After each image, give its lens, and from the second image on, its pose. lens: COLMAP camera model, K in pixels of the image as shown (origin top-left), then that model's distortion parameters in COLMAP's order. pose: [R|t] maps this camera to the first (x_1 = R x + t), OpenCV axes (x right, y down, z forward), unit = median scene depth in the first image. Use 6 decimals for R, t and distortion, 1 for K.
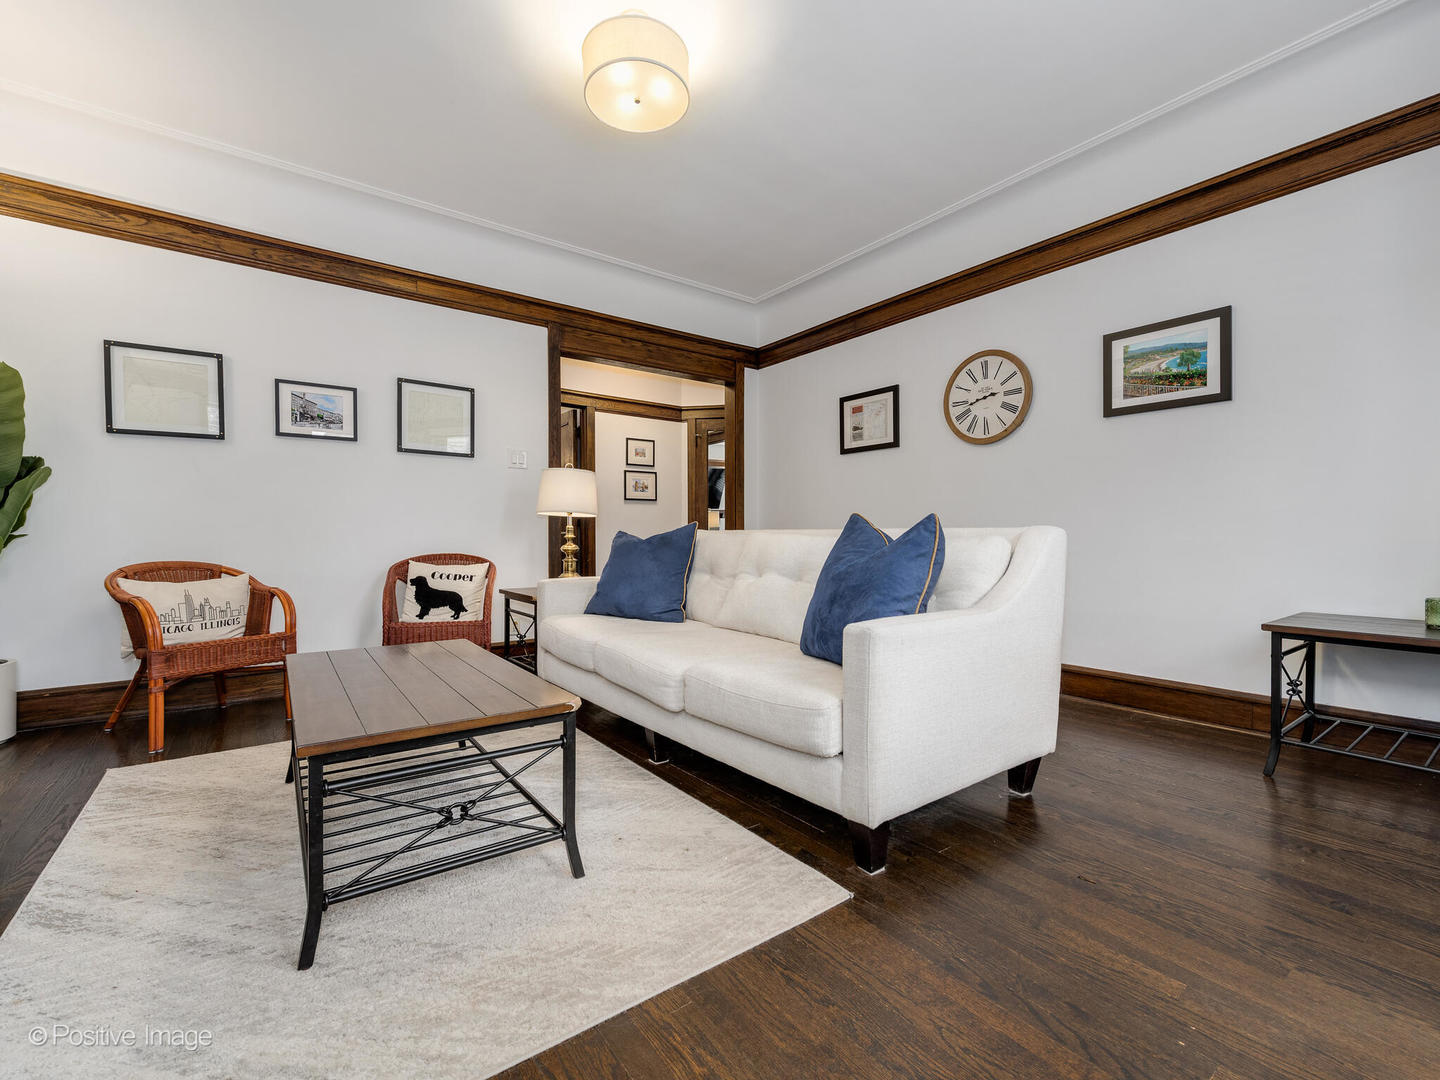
lens RADIAL K [[632.9, 0, 716.6], [0, 632.9, 534.8], [0, 0, 1]] dist [0.011545, 0.000127]
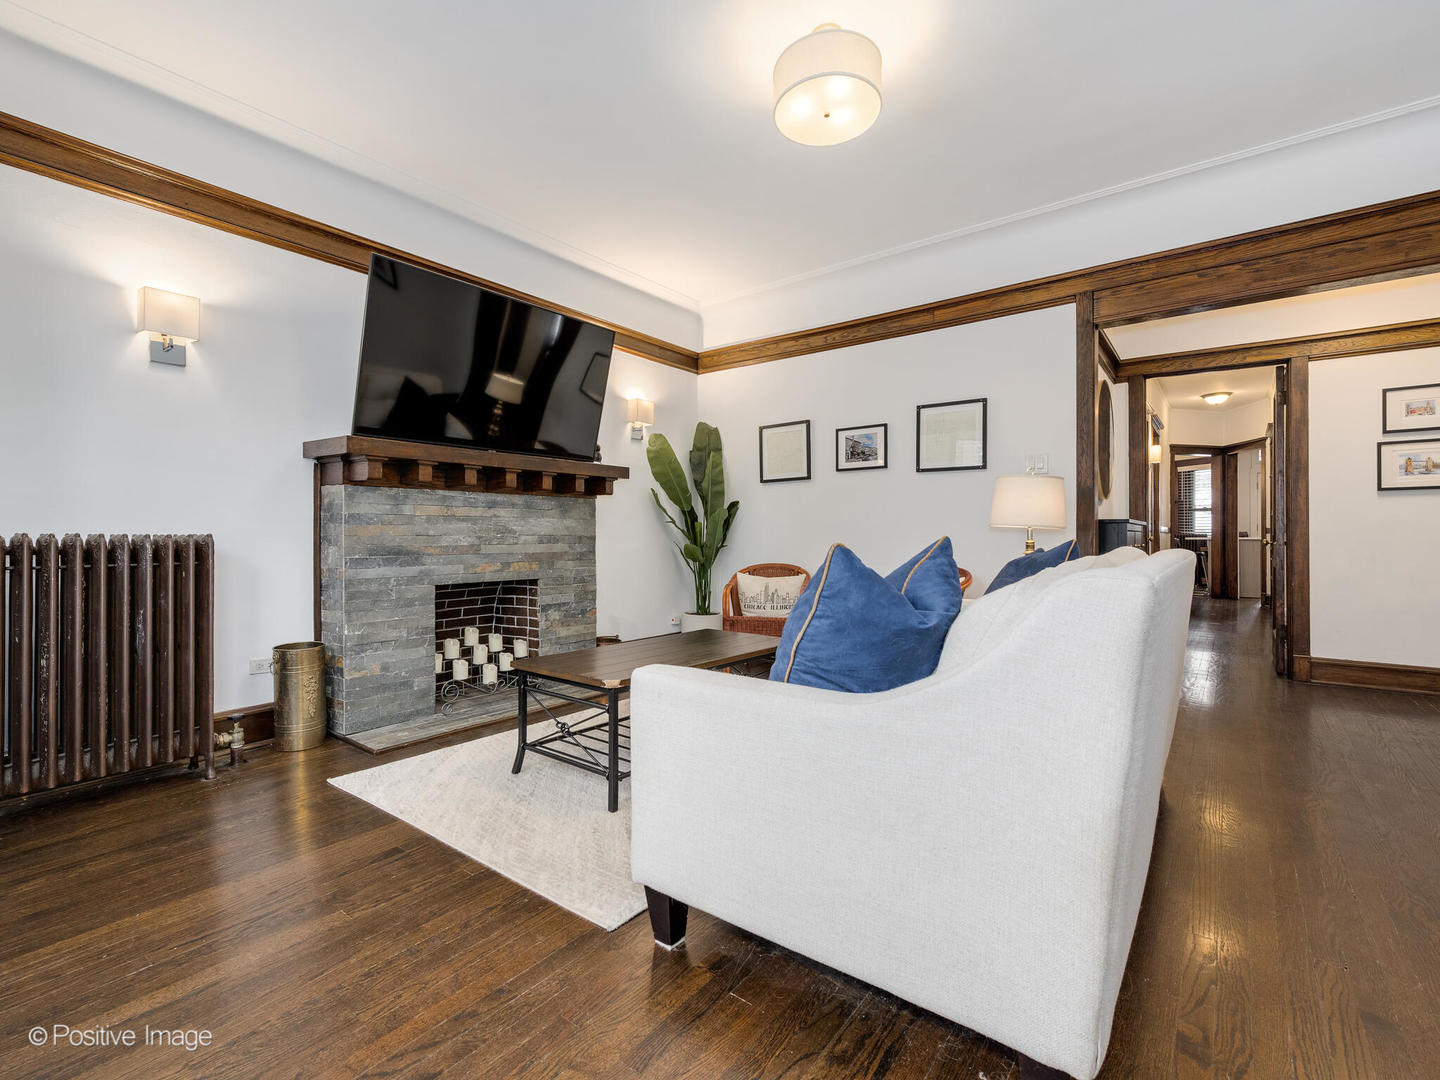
lens RADIAL K [[656.2, 0, 726.2], [0, 656.2, 536.9], [0, 0, 1]] dist [0.013202, 0.000007]
pose [[0.283505, 0.003319, -0.958965, 0.530276], [0.001288, 0.999992, 0.003842, -0.023964], [0.958970, -0.002324, 0.283499, 0.369359]]
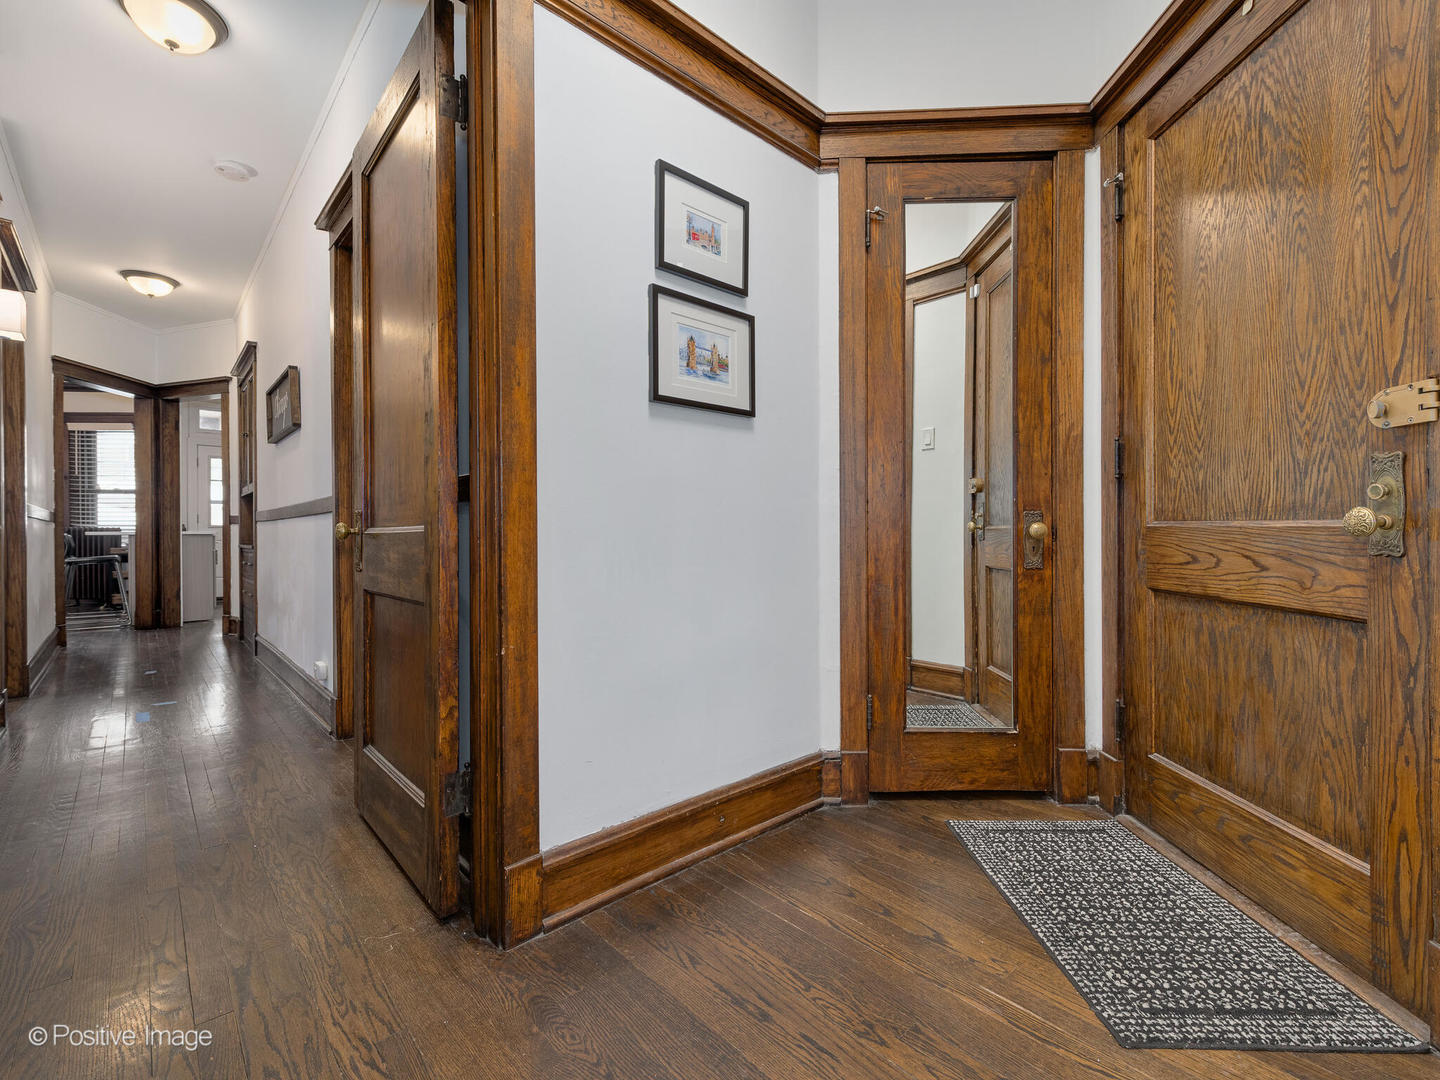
lens RADIAL K [[632.9, 0, 716.6], [0, 632.9, 534.8], [0, 0, 1]] dist [0.011545, 0.000127]
pose [[0.993598, 0.001740, 0.112963, -0.264756], [-0.001681, 0.999998, -0.000618, -0.000381], [-0.112964, 0.000425, 0.993599, 1.323189]]
